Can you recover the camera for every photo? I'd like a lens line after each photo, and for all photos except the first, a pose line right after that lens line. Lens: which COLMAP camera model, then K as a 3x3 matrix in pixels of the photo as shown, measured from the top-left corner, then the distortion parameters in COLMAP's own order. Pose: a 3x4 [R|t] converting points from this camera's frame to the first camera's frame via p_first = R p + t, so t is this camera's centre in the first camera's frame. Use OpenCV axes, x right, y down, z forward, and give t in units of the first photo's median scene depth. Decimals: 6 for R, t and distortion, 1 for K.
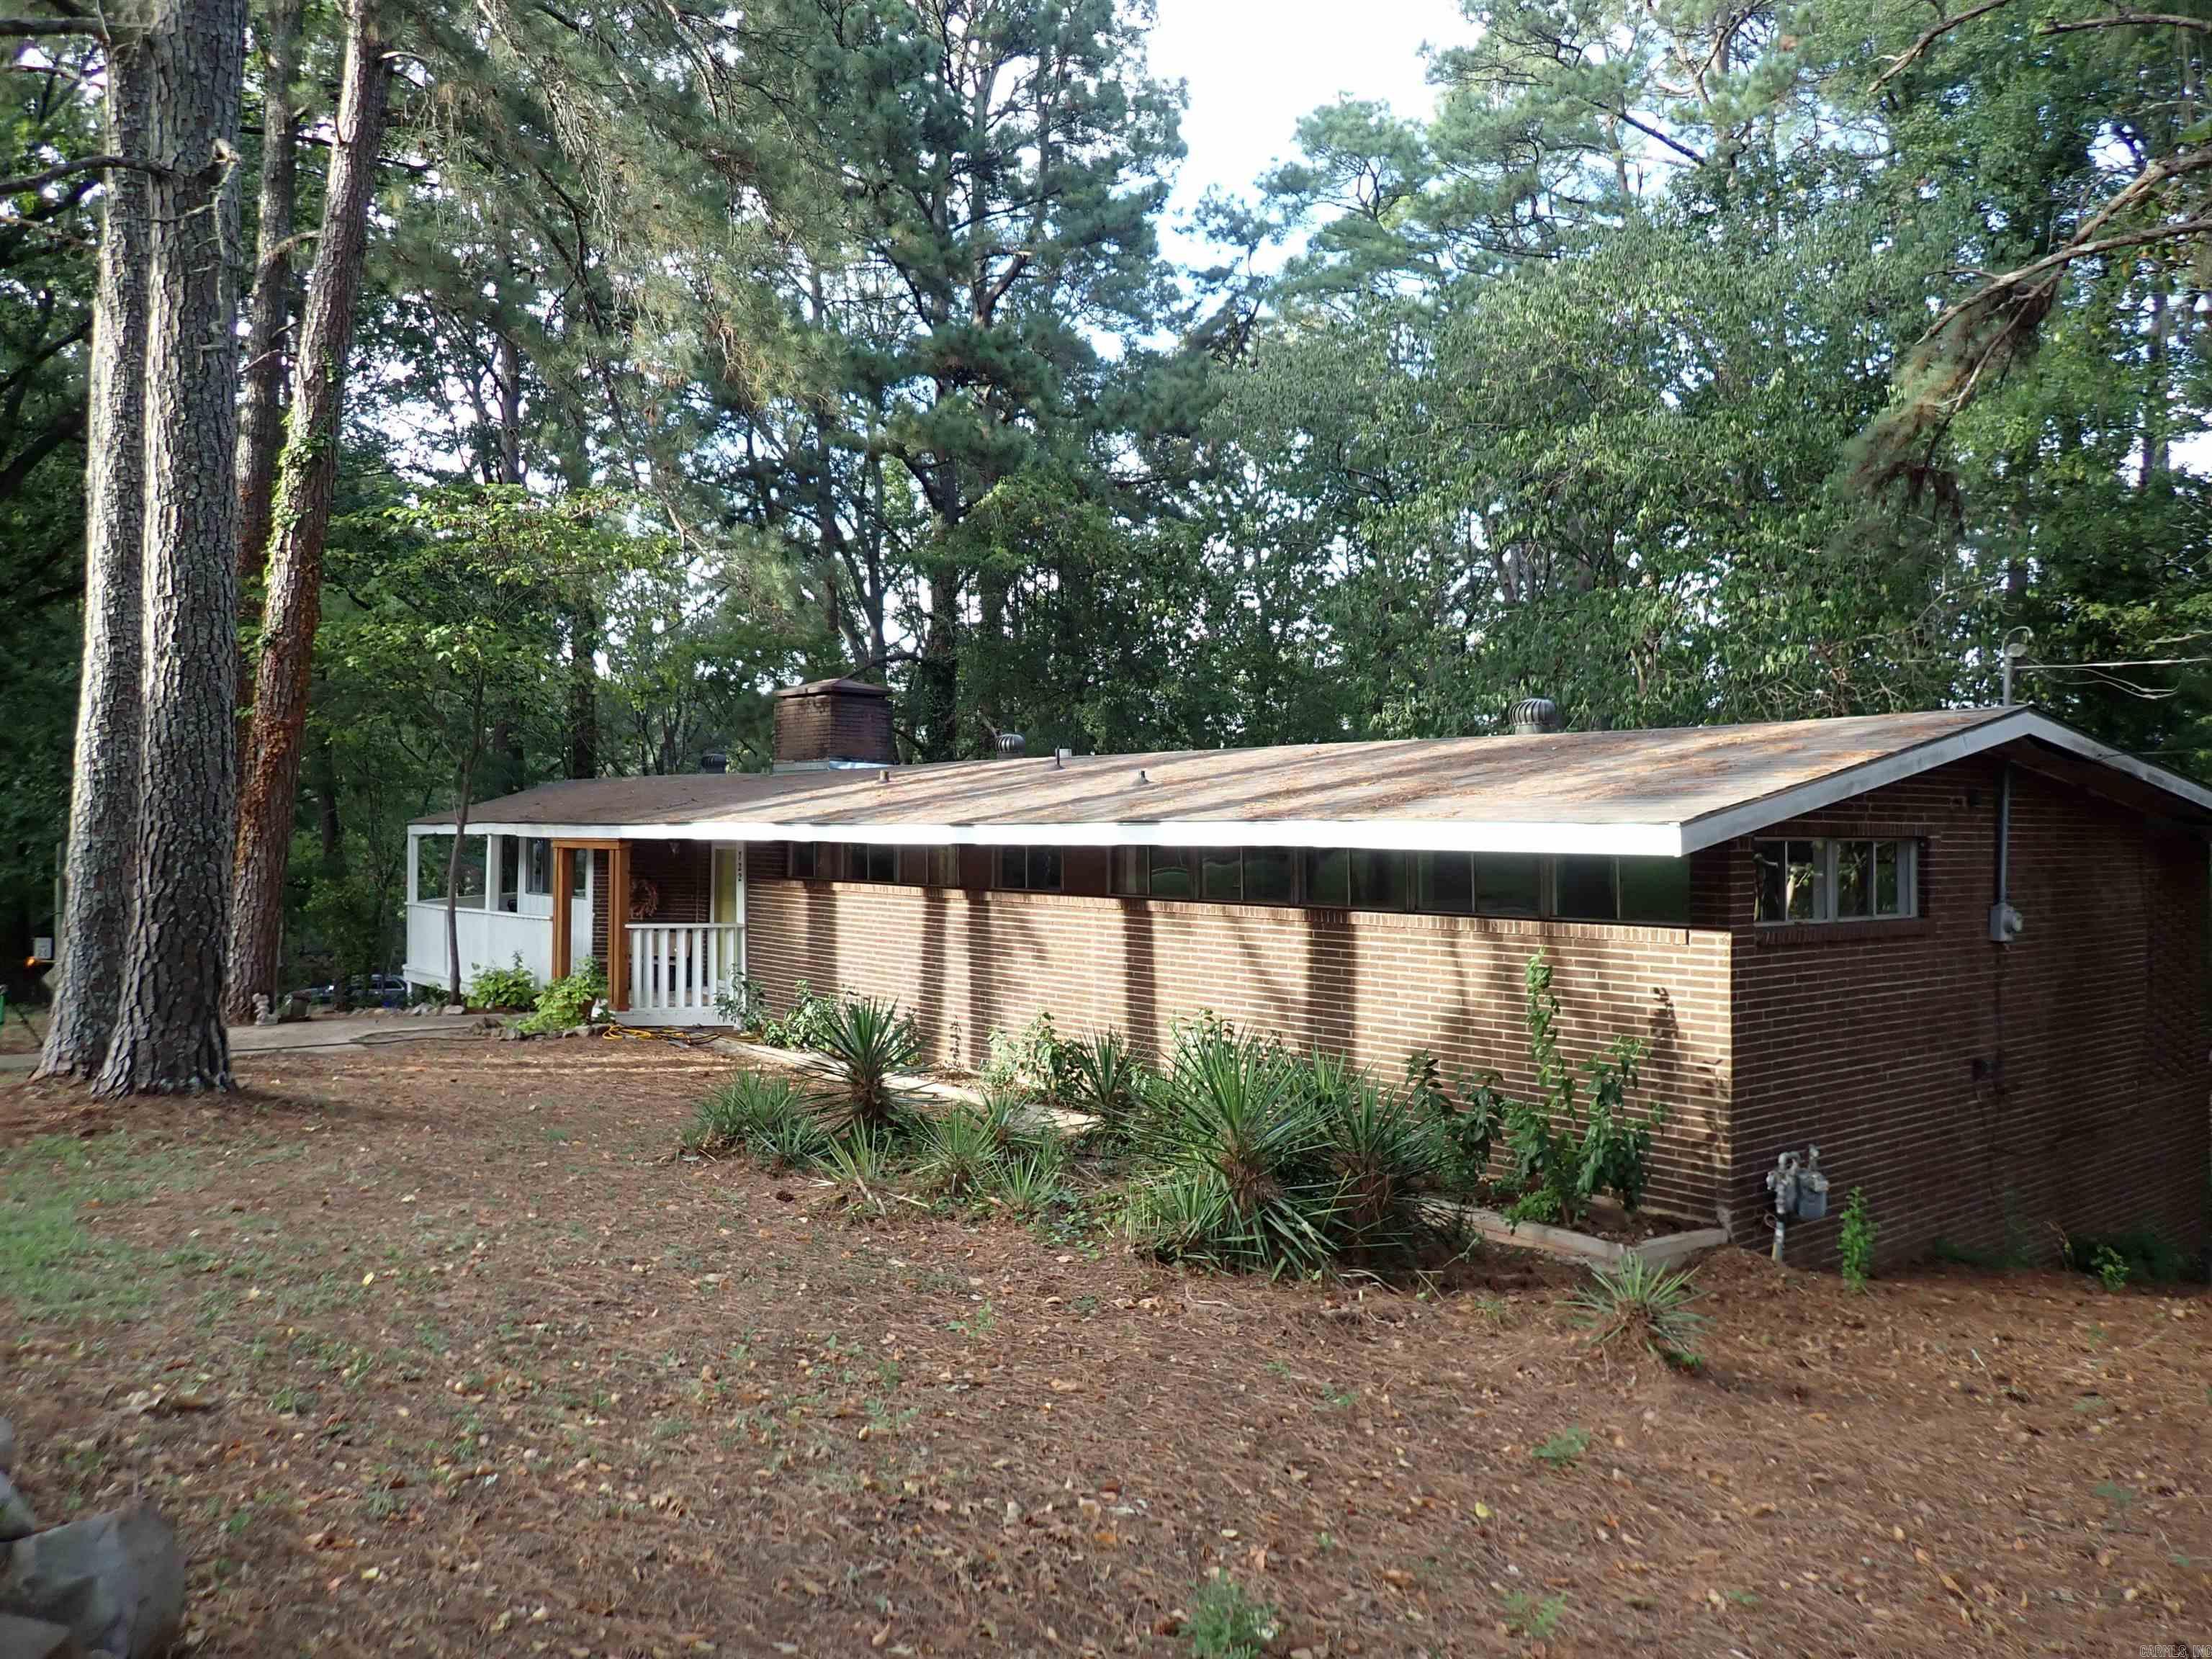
lens RADIAL K [[1698.1, 0, 1085.9], [0, 1698.1, 824.9], [0, 0, 1]] dist [-0.002805, -0.017170]
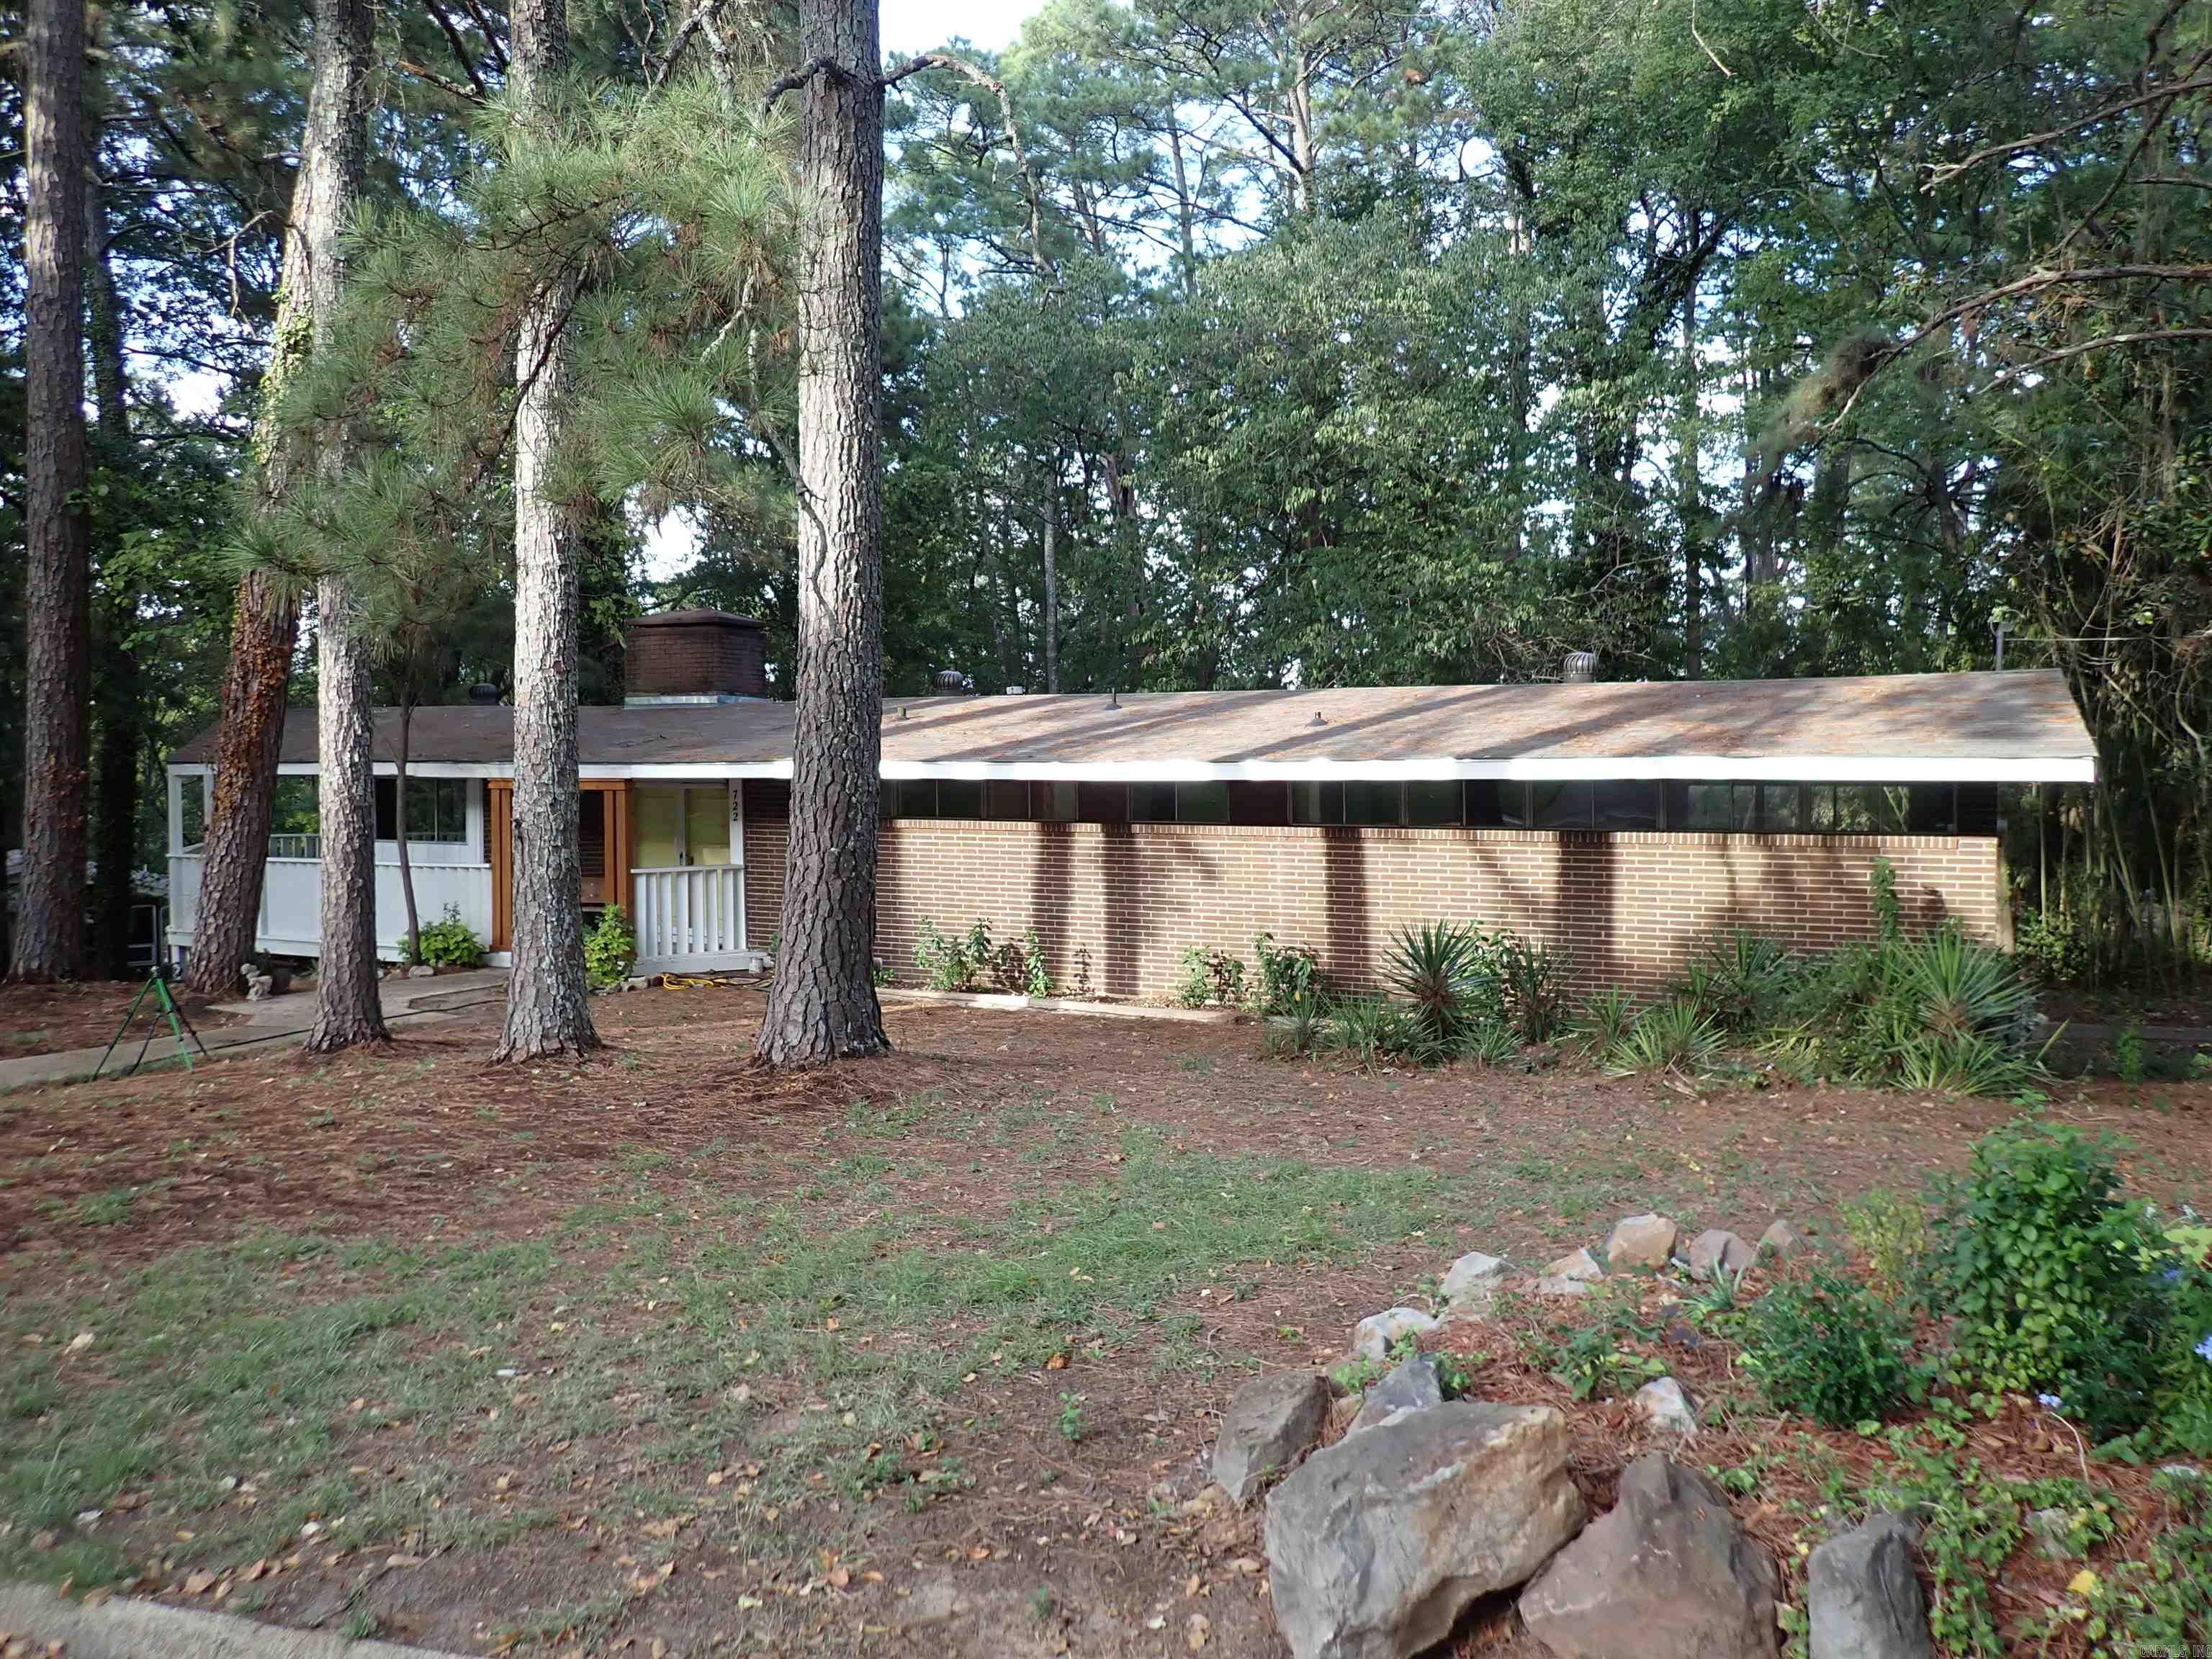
lens RADIAL K [[1698.1, 0, 1110.0], [0, 1698.1, 834.3], [0, 0, 1]] dist [-0.002805, -0.017170]
pose [[0.910526, -0.029444, 0.412401, -0.623204], [0.008192, 0.998550, 0.053205, -0.012946], [-0.413370, -0.045066, 0.909447, 0.054148]]
